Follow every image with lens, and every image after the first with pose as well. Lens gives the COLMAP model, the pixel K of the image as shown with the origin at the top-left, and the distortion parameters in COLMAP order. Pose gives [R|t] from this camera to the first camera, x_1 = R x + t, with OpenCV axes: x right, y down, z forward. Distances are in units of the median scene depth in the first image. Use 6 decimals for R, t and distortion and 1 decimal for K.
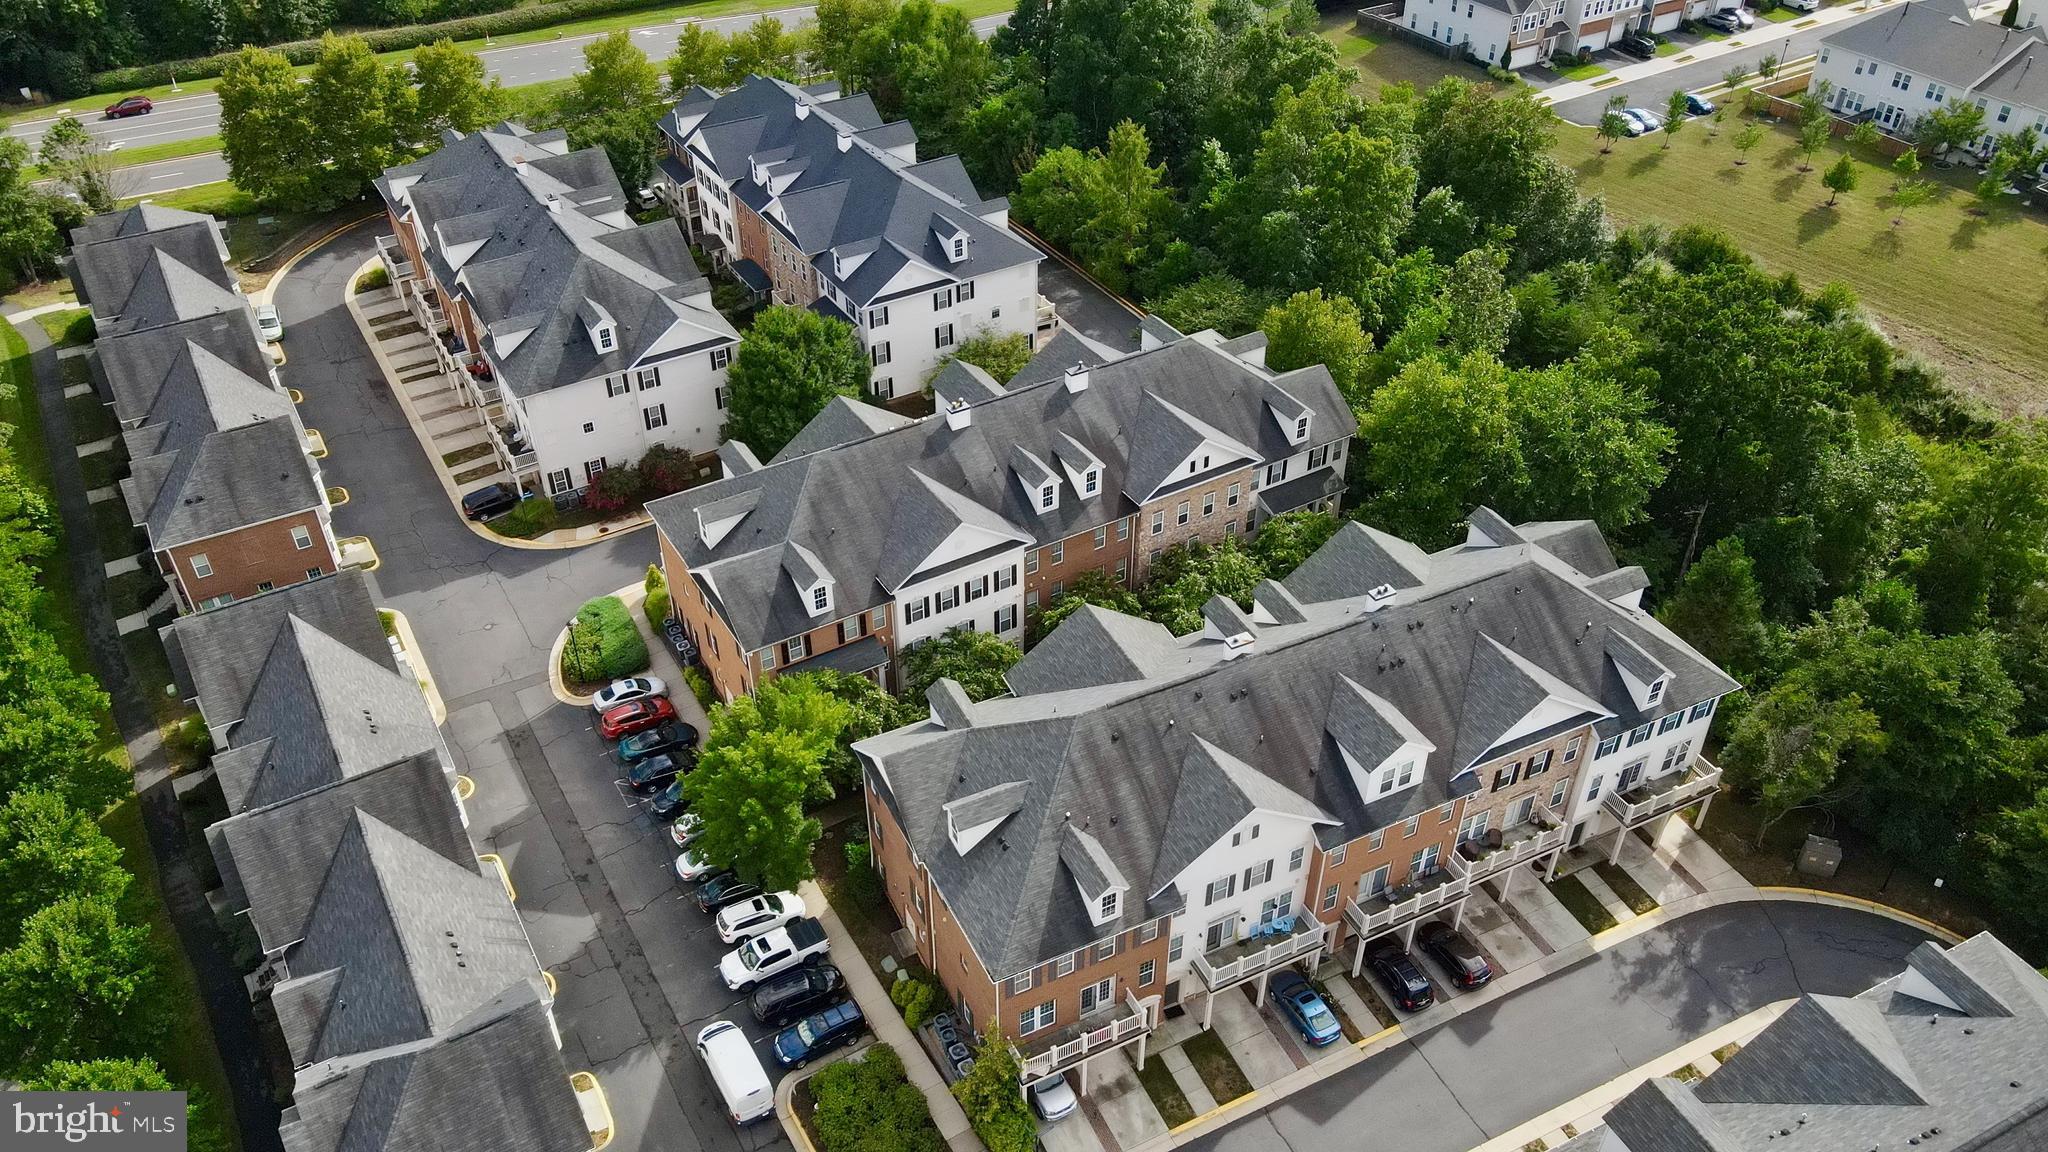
lens RADIAL K [[1508.0, 0, 1024.2], [0, 1508.0, 620.8], [0, 0, 1]] dist [-0.002395, 0.001293]
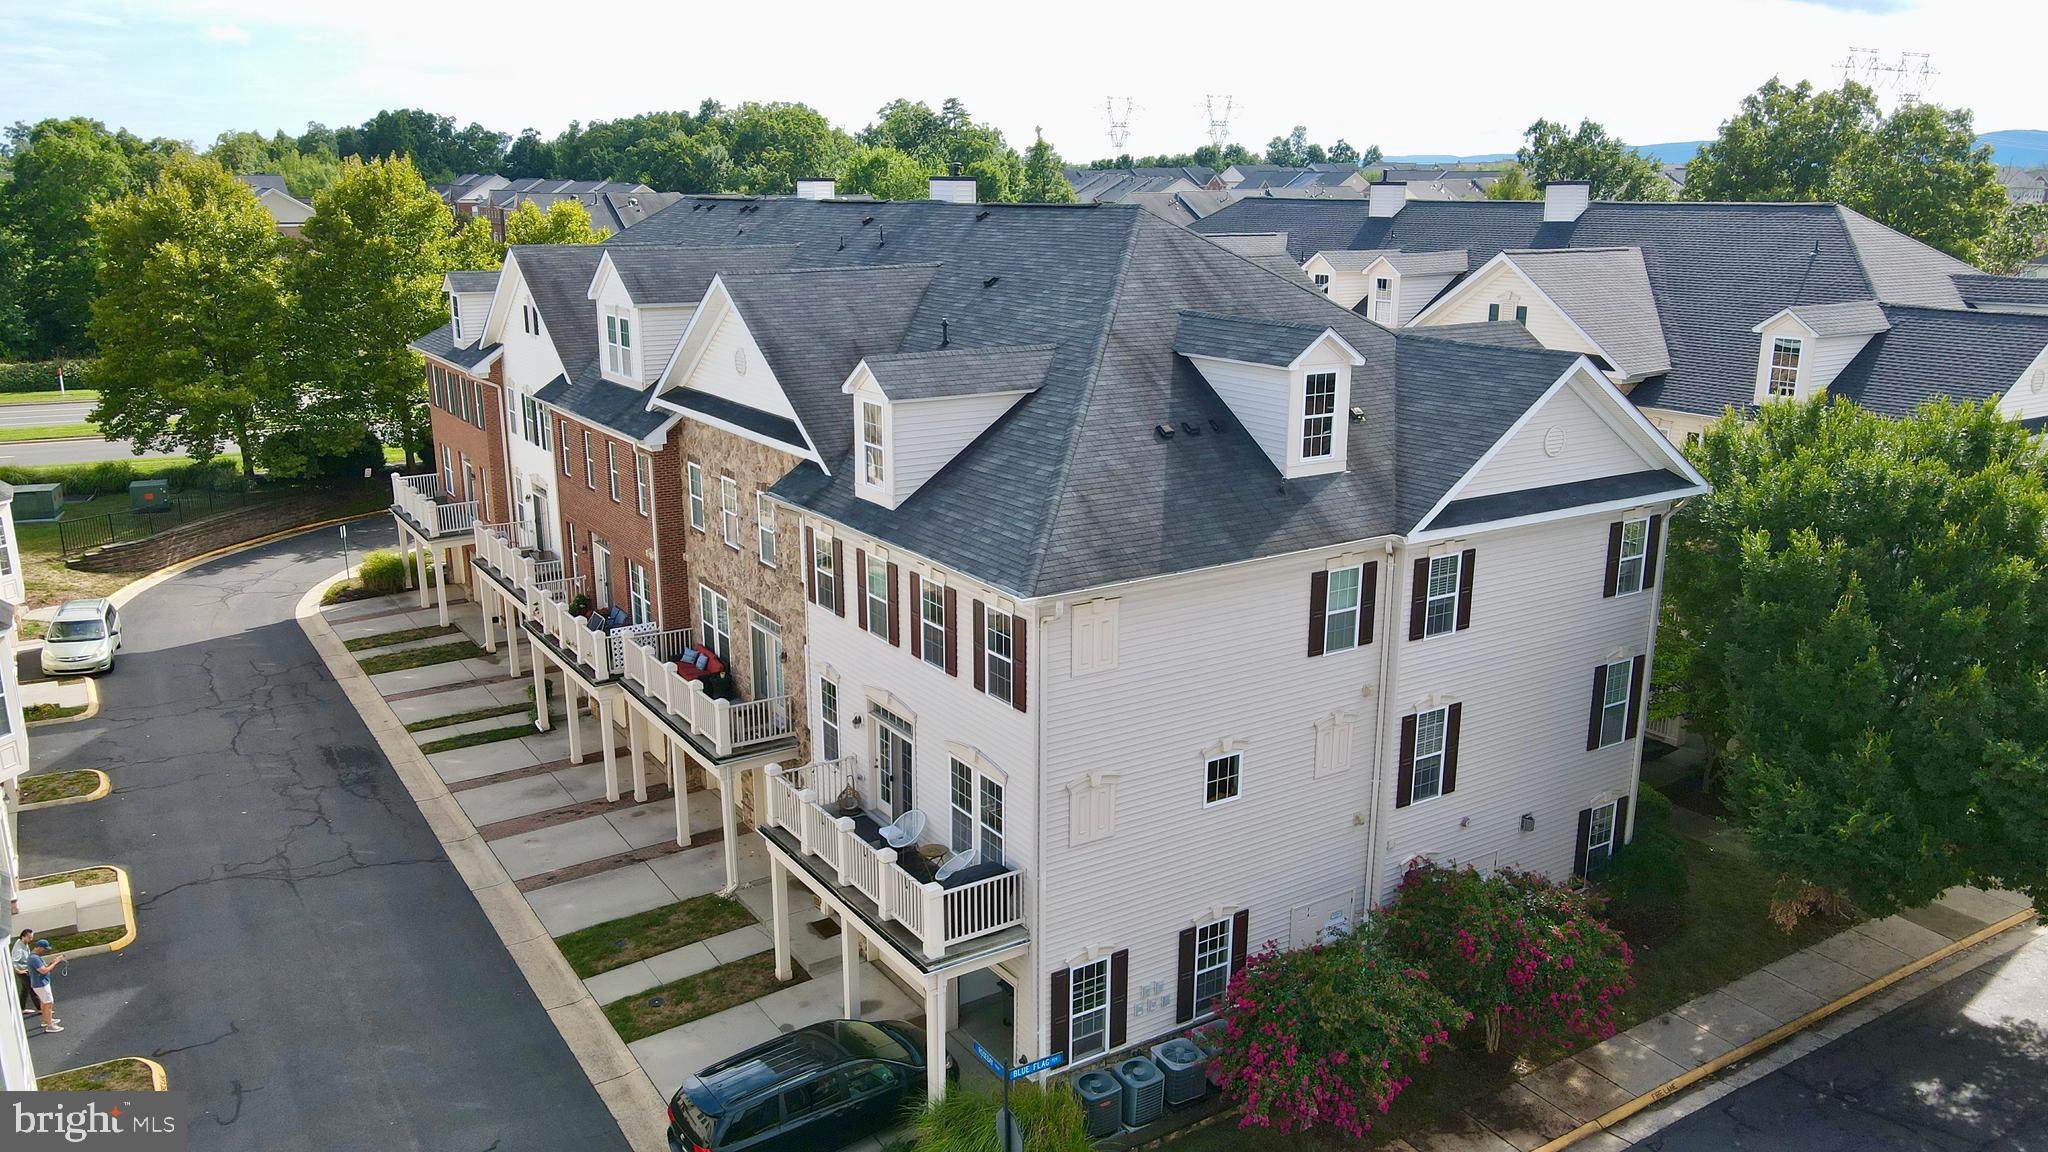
lens RADIAL K [[1508.0, 0, 1024.2], [0, 1508.0, 620.8], [0, 0, 1]] dist [-0.002395, 0.001293]
pose [[0.999507, -0.009740, 0.029833, -0.309158], [0.020497, 0.922463, -0.385542, -0.055357], [-0.023765, 0.385963, 0.922208, 0.723348]]
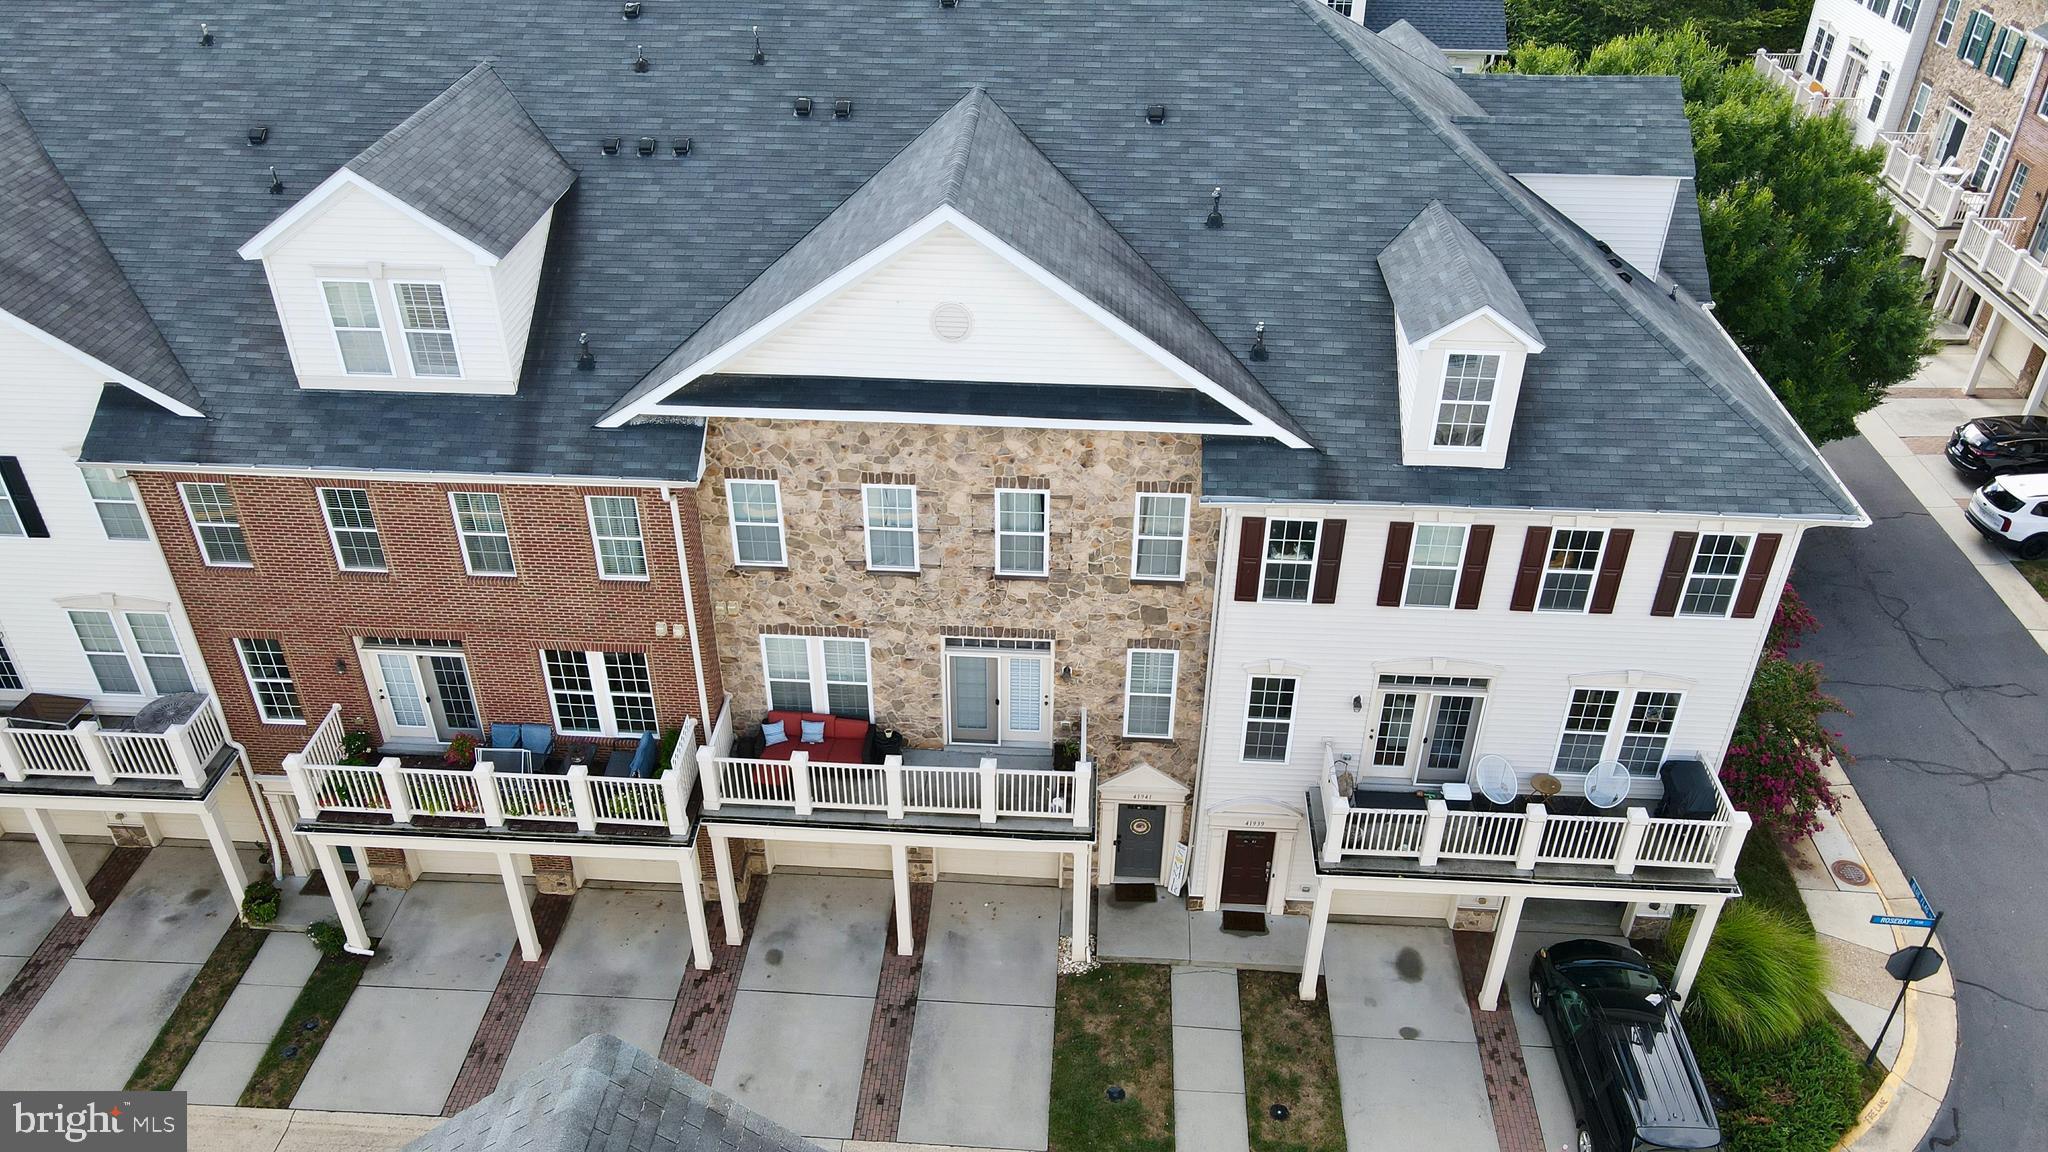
lens RADIAL K [[1508.0, 0, 1024.2], [0, 1508.0, 620.8], [0, 0, 1]] dist [-0.002395, 0.001293]
pose [[0.563673, -0.454598, 0.689648, -0.511051], [0.515350, 0.846043, 0.136477, -0.210121], [-0.645514, 0.278481, 0.711168, 0.843412]]
